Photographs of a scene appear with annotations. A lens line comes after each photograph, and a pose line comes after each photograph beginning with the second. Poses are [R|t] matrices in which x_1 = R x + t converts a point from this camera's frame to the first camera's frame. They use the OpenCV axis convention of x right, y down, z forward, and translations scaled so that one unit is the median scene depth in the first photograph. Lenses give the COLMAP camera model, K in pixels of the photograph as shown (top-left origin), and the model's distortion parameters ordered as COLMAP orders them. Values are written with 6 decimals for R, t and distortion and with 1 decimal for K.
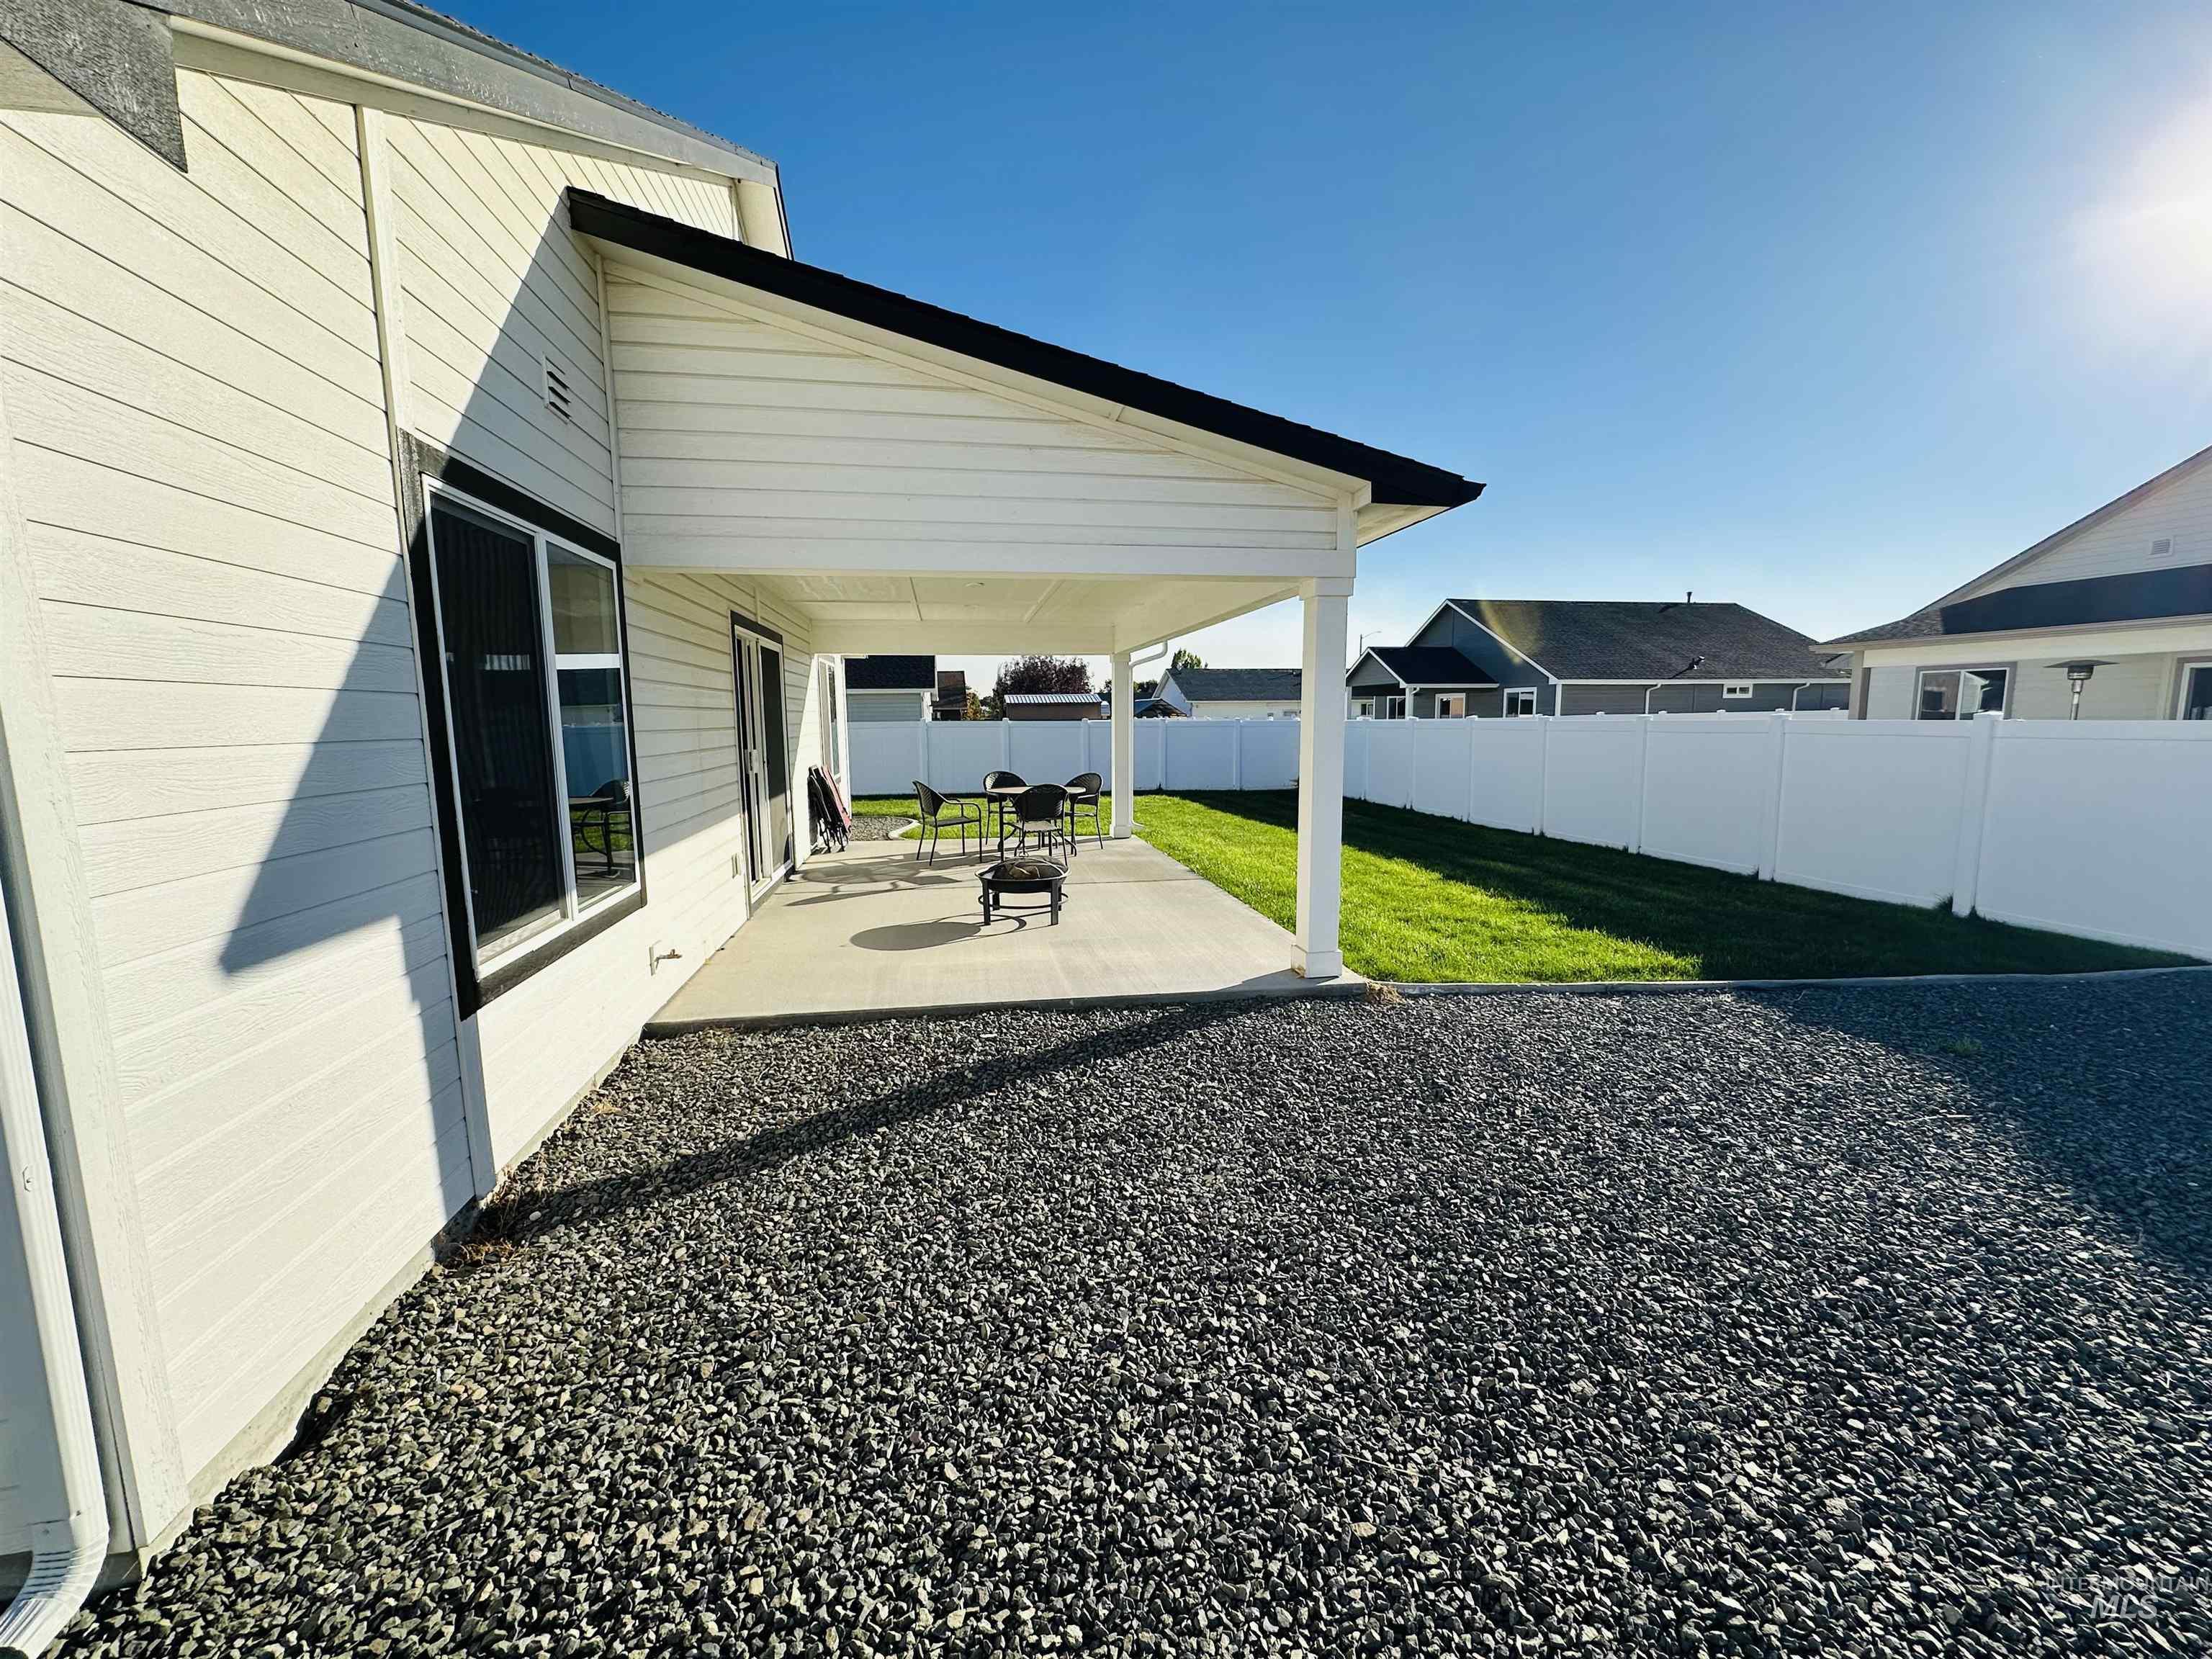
lens RADIAL K [[888.1, 0, 1101.1], [0, 888.1, 829.1], [0, 0, 1]] dist [-0.002447, 0.000525]
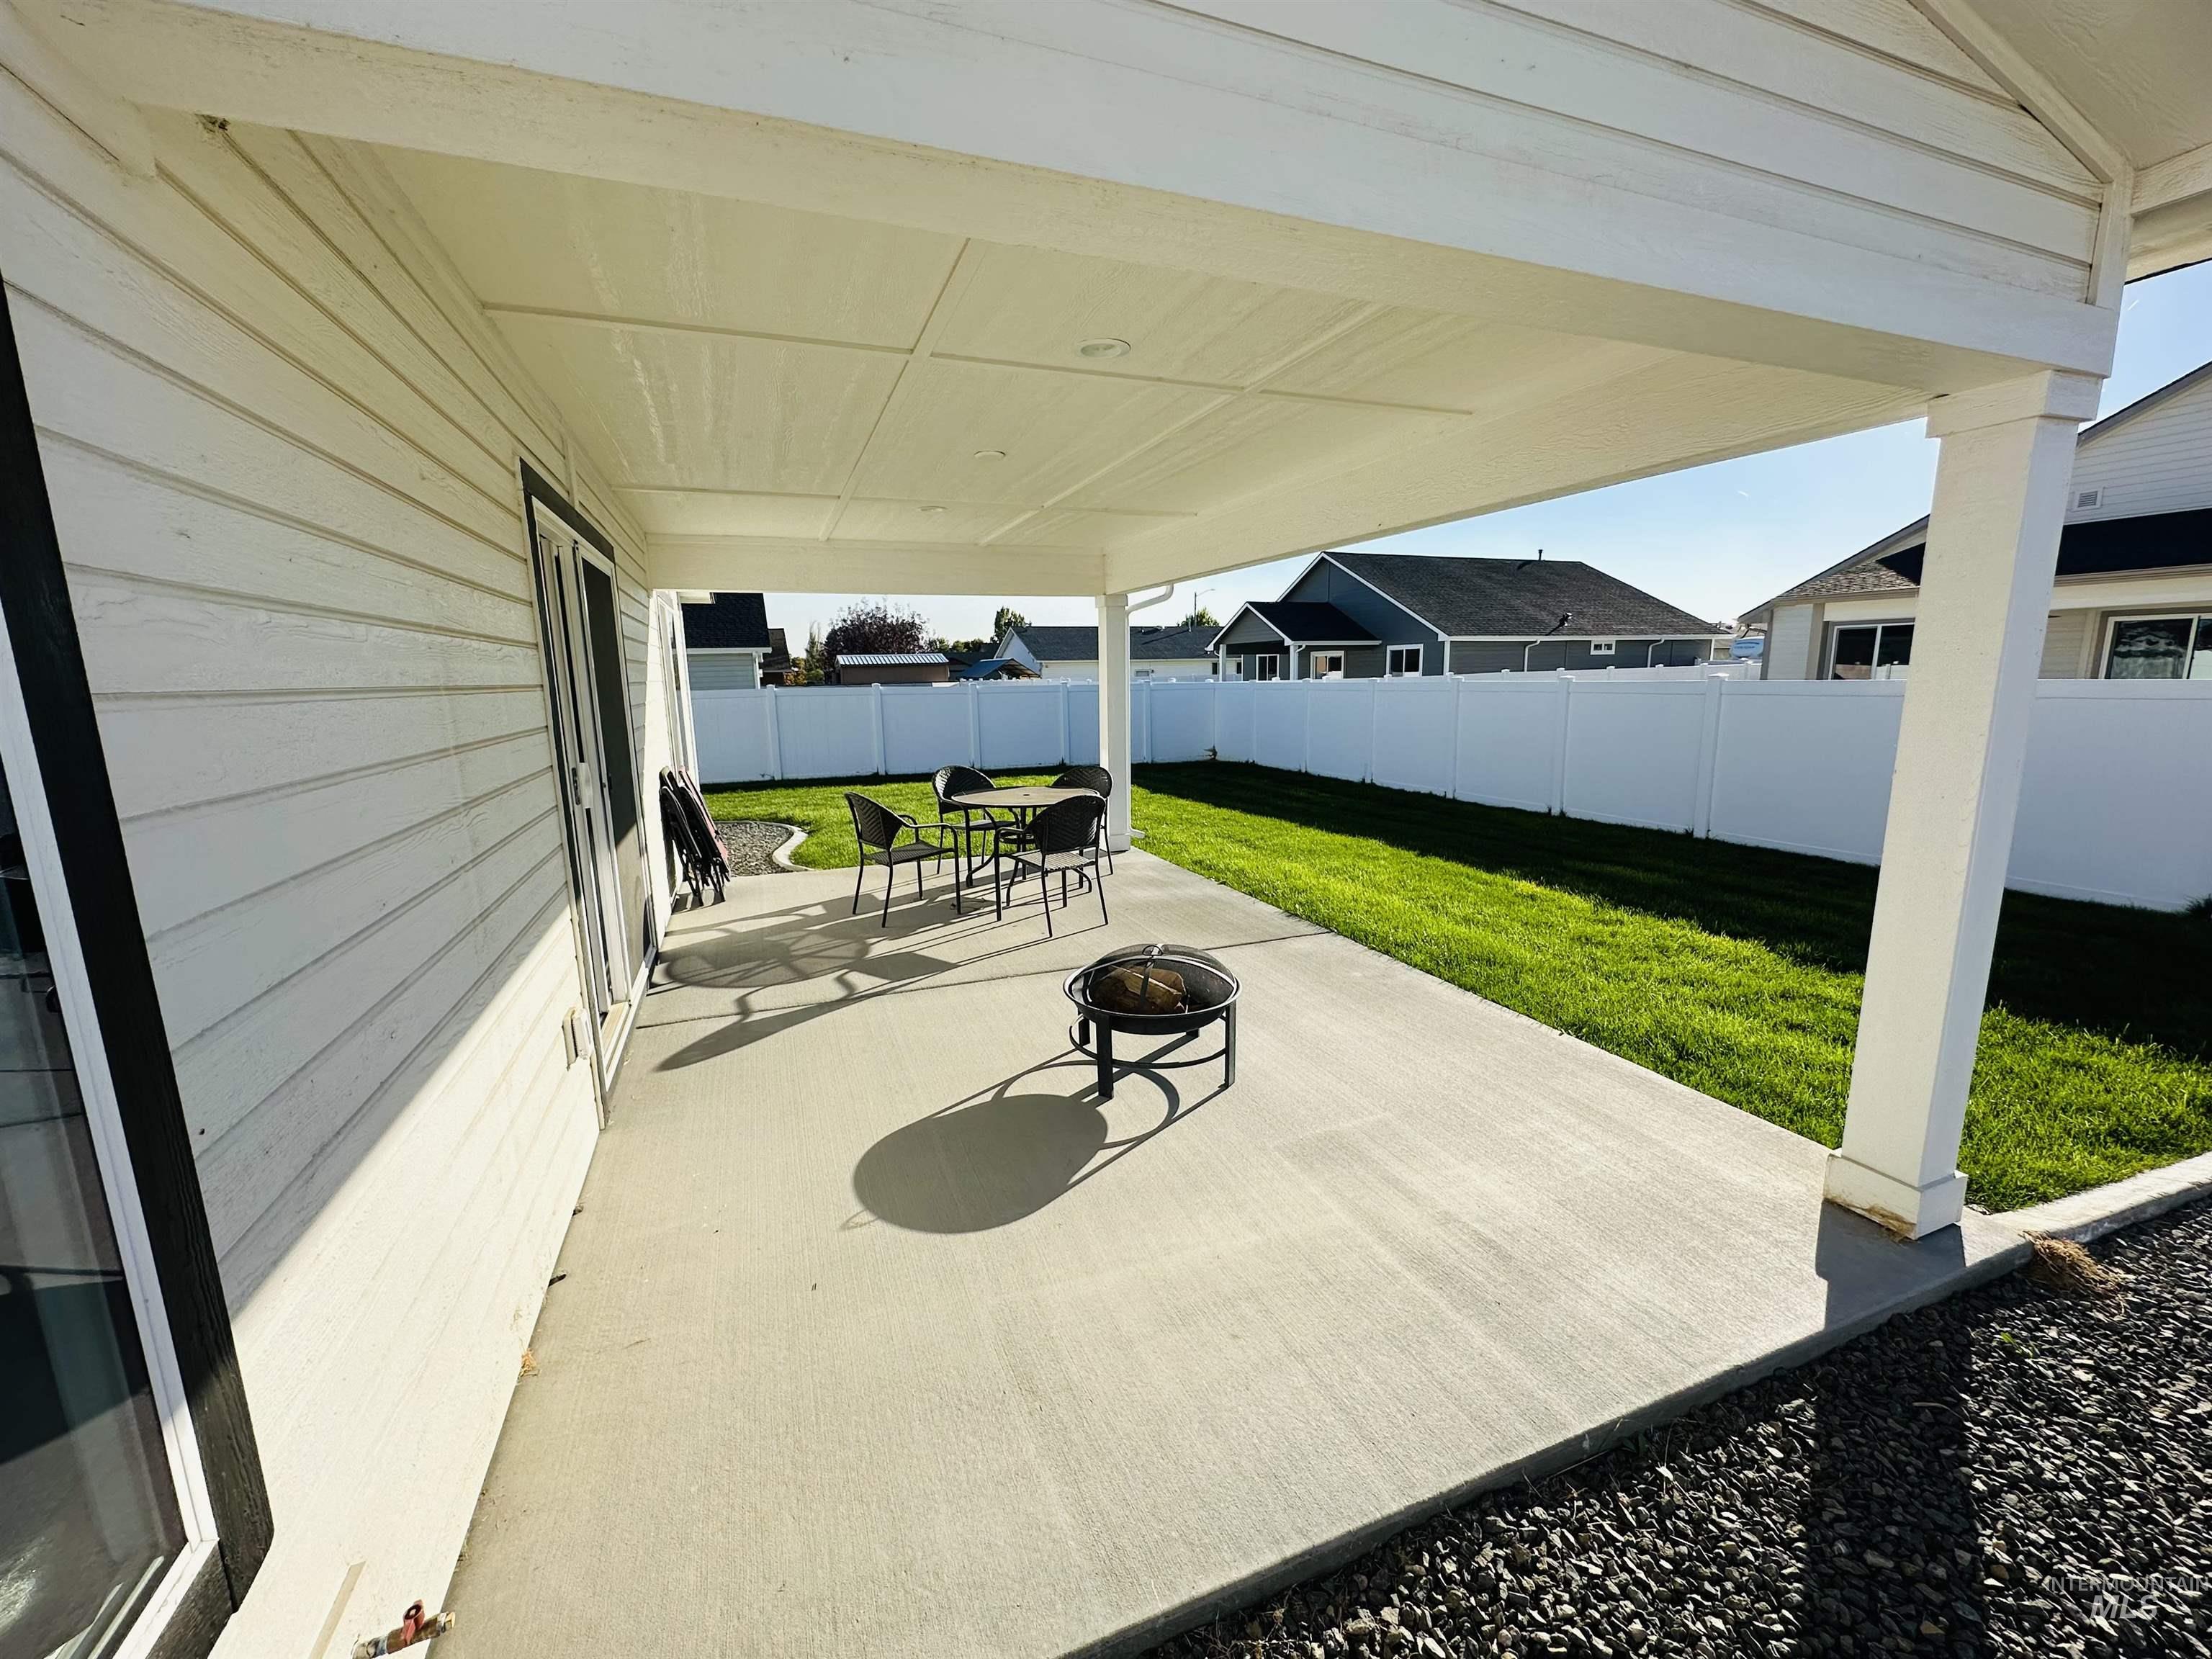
lens RADIAL K [[888.1, 0, 1103.1], [0, 888.1, 828.1], [0, 0, 1]] dist [-0.002447, 0.000525]
pose [[0.979422, -0.043475, 0.197083, -0.100711], [0.034921, 0.998299, 0.046678, -0.032999], [-0.198777, -0.038835, 0.979275, 0.222176]]
